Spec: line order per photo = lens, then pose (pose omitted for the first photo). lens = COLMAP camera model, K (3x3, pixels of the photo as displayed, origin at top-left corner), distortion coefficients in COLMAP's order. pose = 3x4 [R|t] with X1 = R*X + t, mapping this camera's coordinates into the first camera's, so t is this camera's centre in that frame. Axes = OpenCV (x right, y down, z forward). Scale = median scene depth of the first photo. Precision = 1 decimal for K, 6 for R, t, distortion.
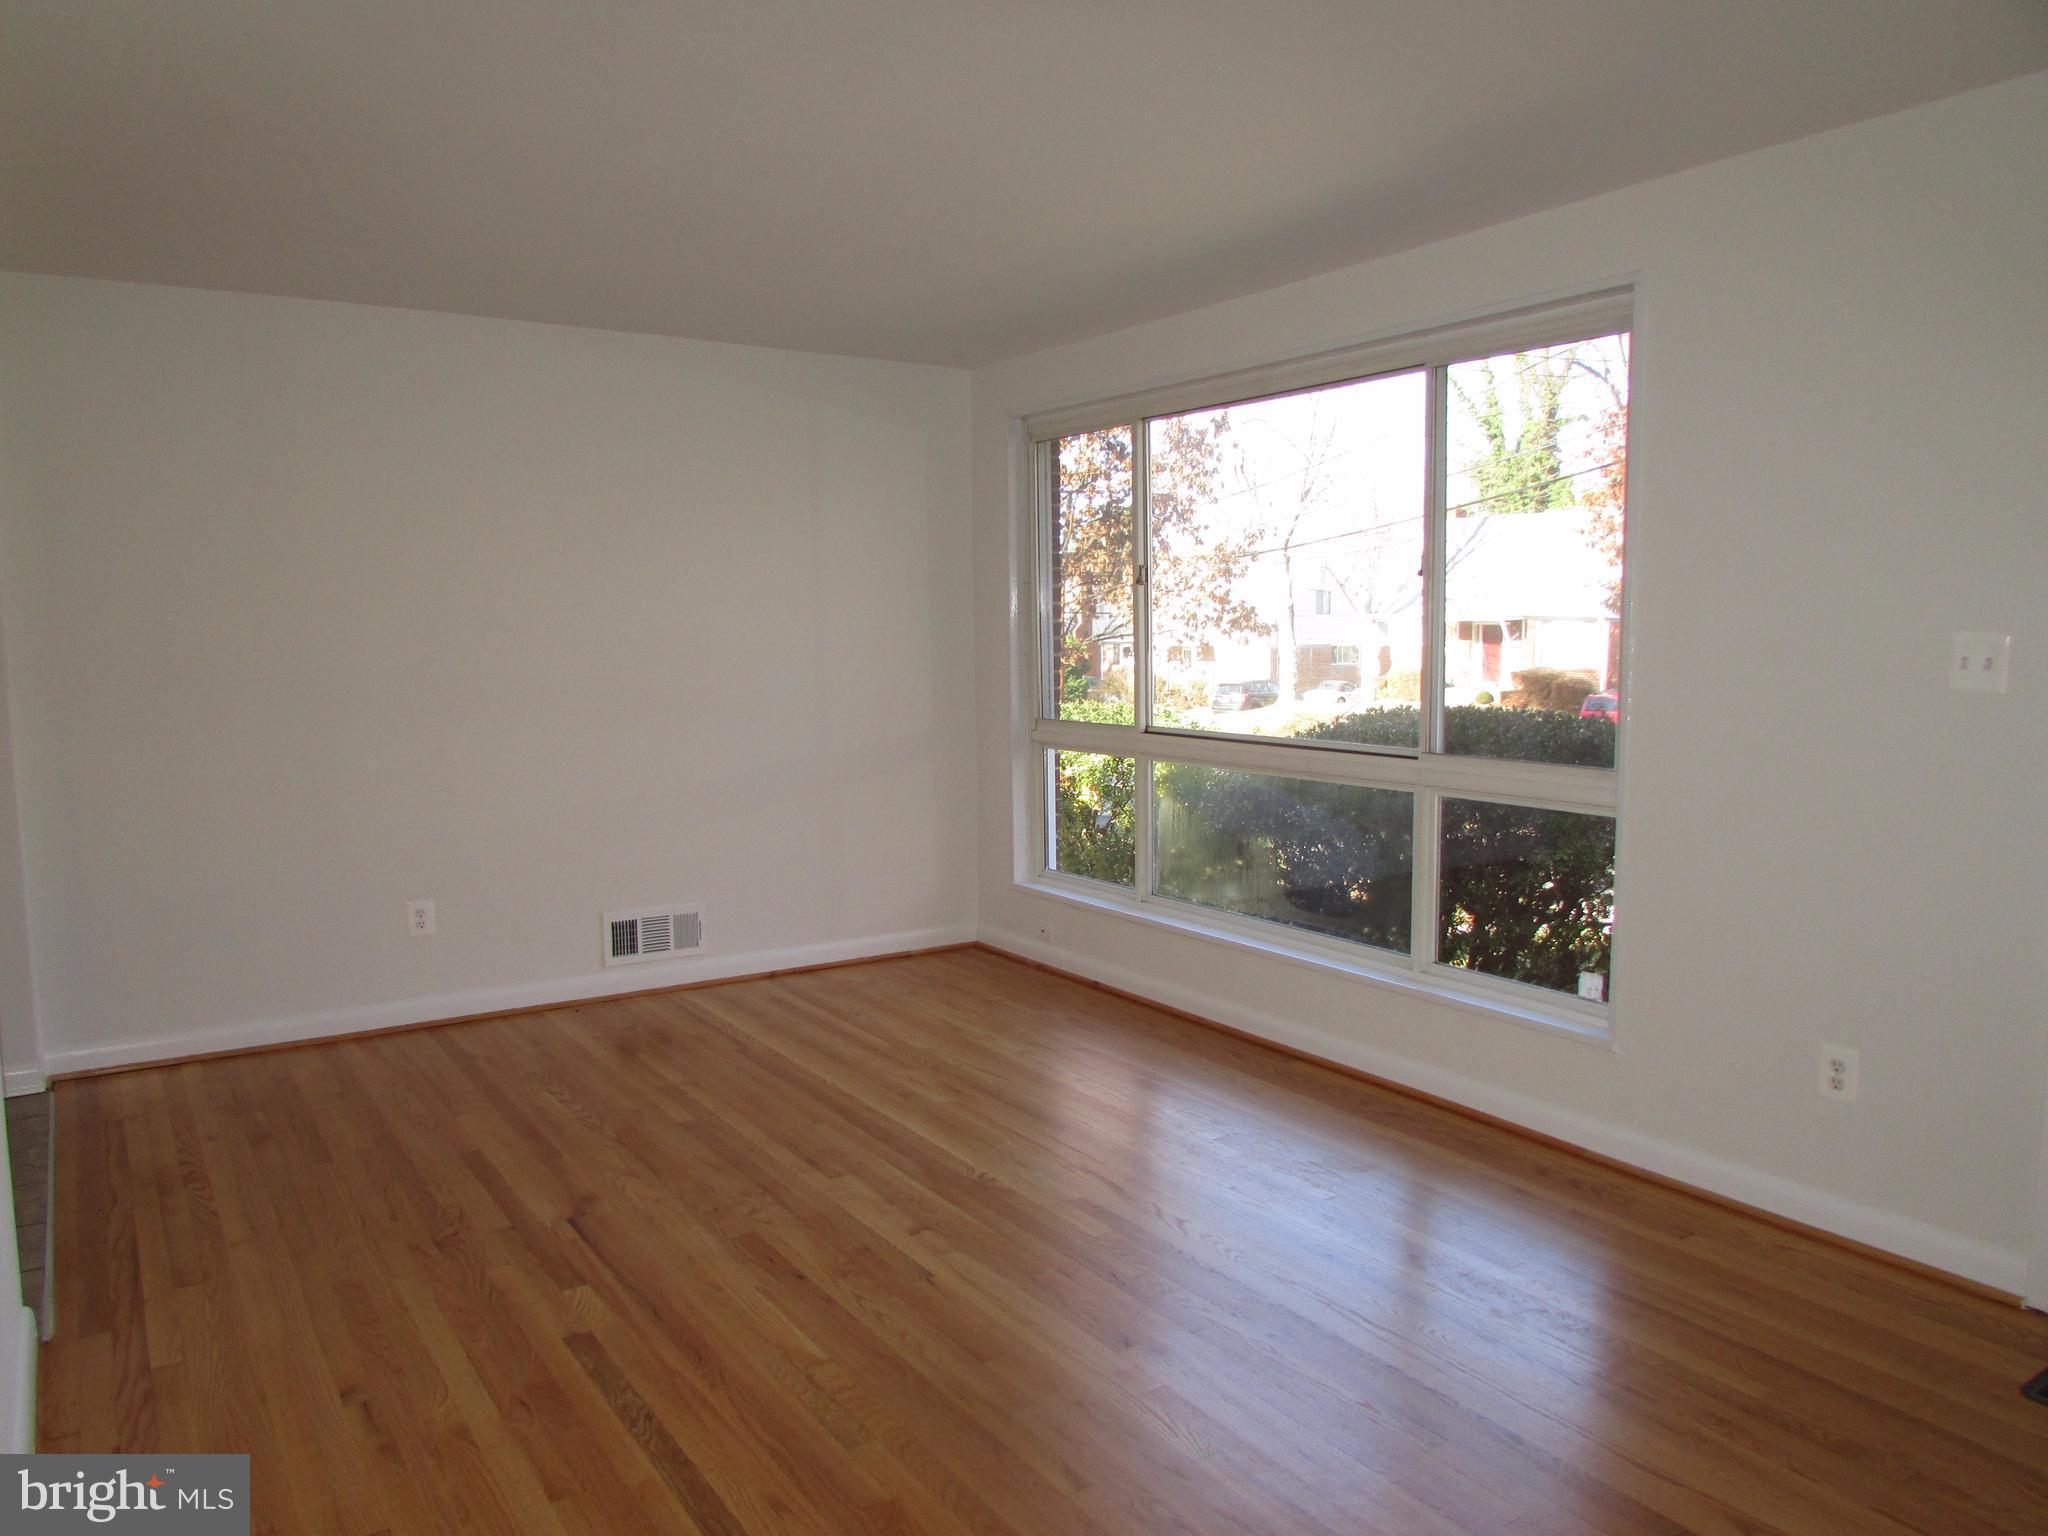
lens RADIAL K [[1476.1, 0, 1020.1], [0, 1476.1, 767.8], [0, 0, 1]] dist [-0.010964, -0.006058]
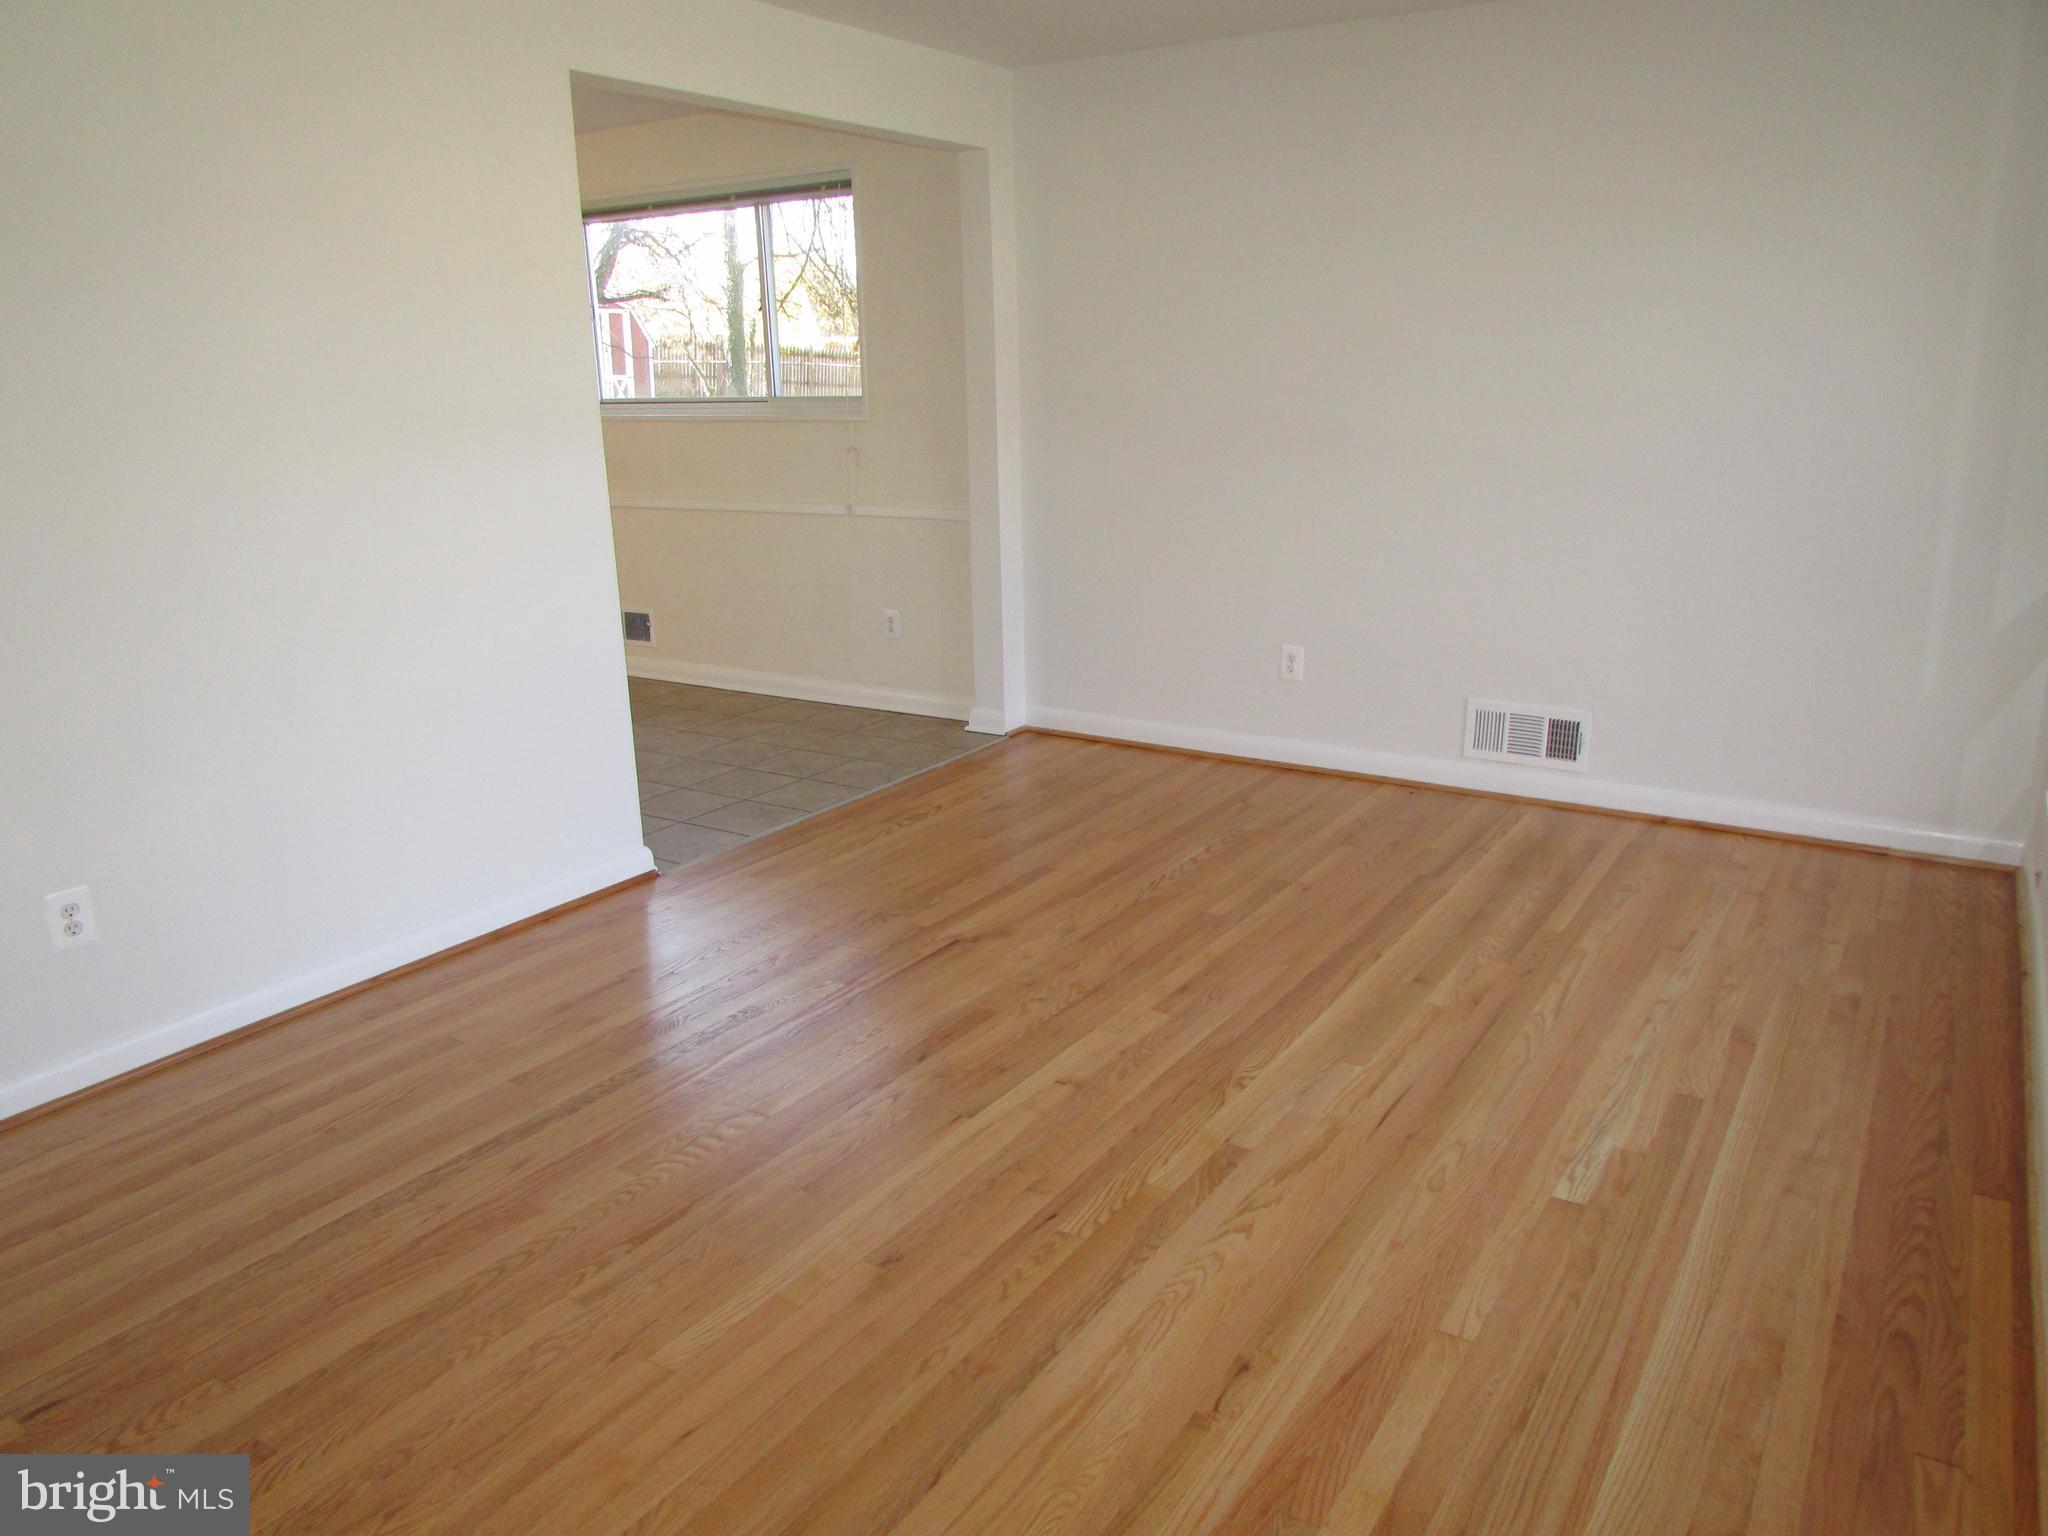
lens RADIAL K [[1476.1, 0, 1020.1], [0, 1476.1, 767.8], [0, 0, 1]] dist [-0.010964, -0.006058]
pose [[0.406273, 0.244745, -0.880365, 0.507161], [-0.079540, 0.969277, 0.232756, -0.058999], [0.910283, -0.024538, 0.413258, 0.468966]]
